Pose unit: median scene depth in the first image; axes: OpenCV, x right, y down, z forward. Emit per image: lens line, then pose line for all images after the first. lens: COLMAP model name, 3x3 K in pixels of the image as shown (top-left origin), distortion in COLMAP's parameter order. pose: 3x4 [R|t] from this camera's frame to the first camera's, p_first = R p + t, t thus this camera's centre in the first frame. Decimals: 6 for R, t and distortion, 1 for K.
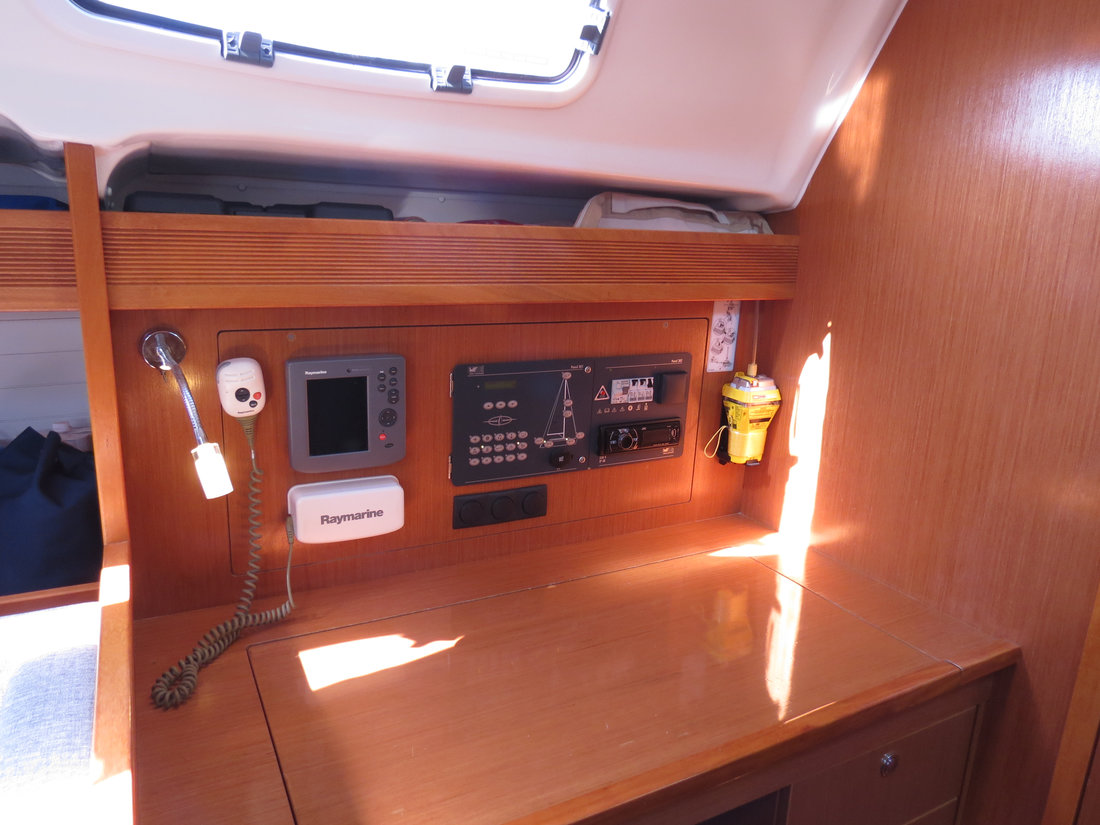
lens RADIAL K [[788.9, 0, 550.0], [0, 788.9, 412.5], [0, 0, 1]] dist [-0.026402, 0.011170]
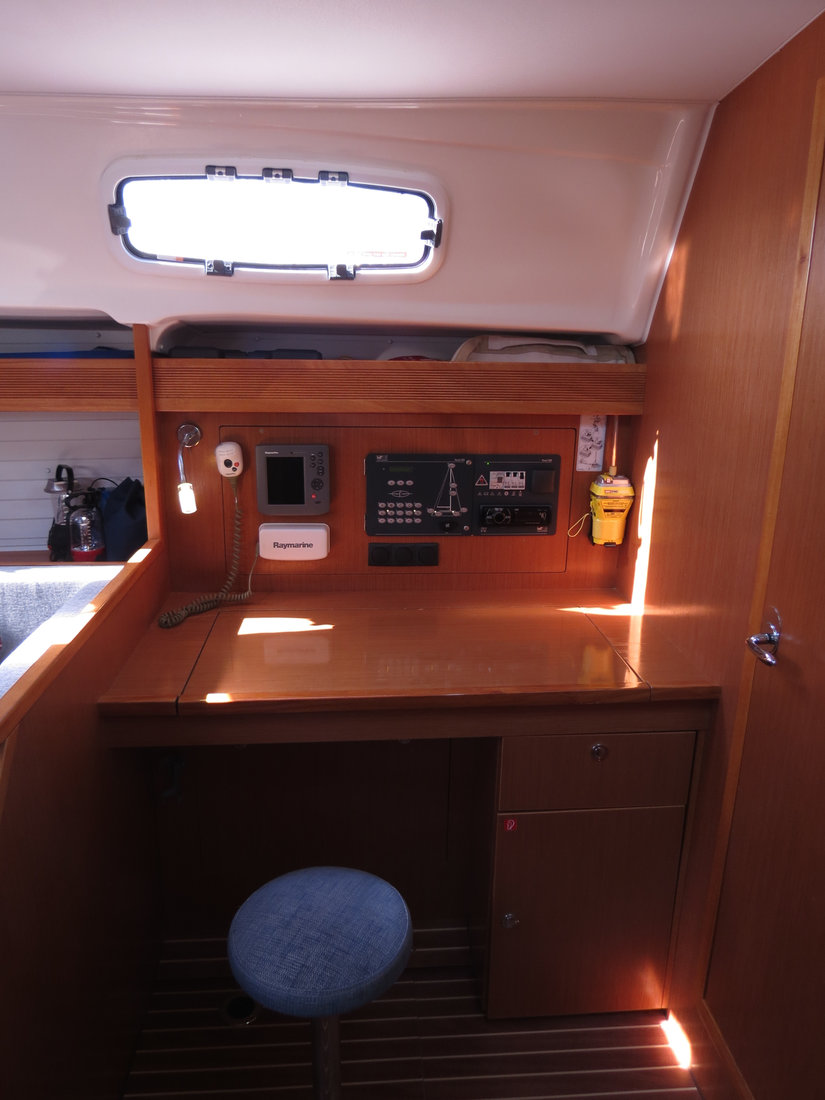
lens RADIAL K [[788.9, 0, 408.8], [0, 788.9, 548.5], [0, 0, 1]] dist [-0.026402, 0.011170]
pose [[0.913659, 0.082702, -0.397980, 0.532445], [-0.075687, 0.996574, 0.033333, 0.060193], [0.399373, -0.000333, 0.916788, -0.330501]]
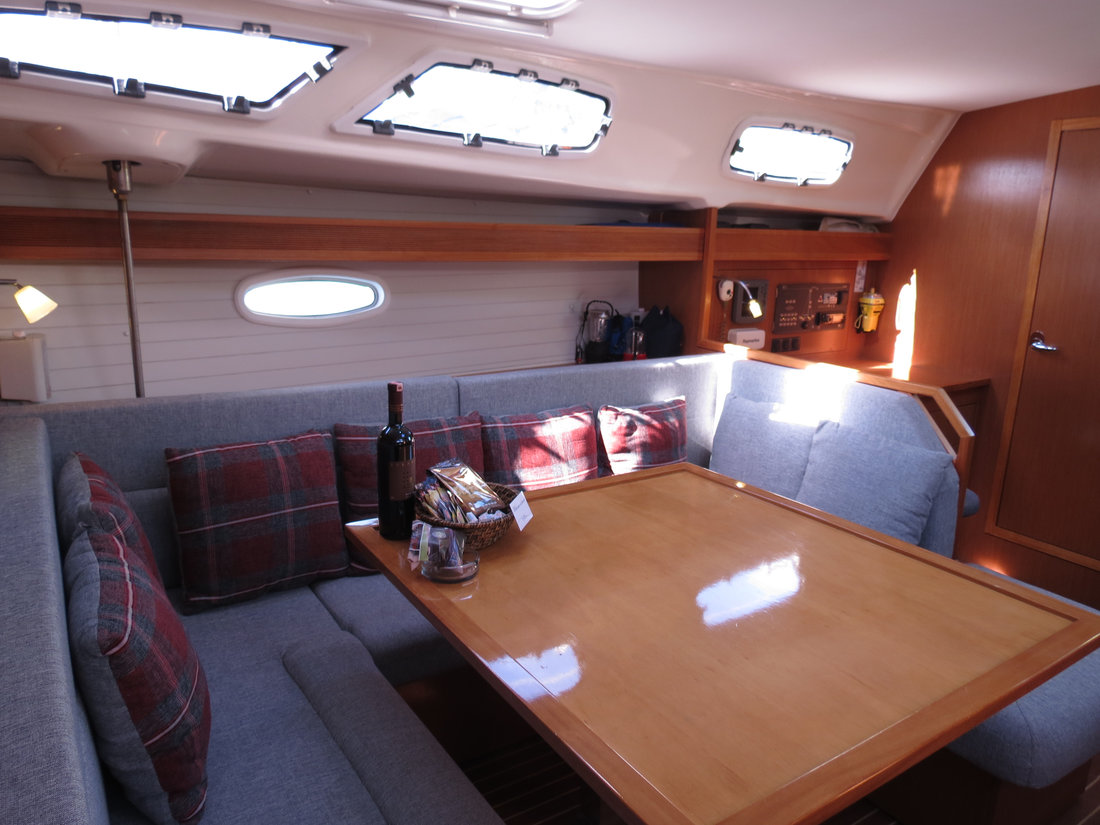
lens RADIAL K [[788.9, 0, 550.0], [0, 788.9, 412.5], [0, 0, 1]] dist [-0.026402, 0.011170]
pose [[0.995538, -0.035571, 0.087406, -1.038531], [0.035830, 0.999357, -0.001396, 0.314010], [-0.087300, 0.004521, 0.996172, -1.411790]]
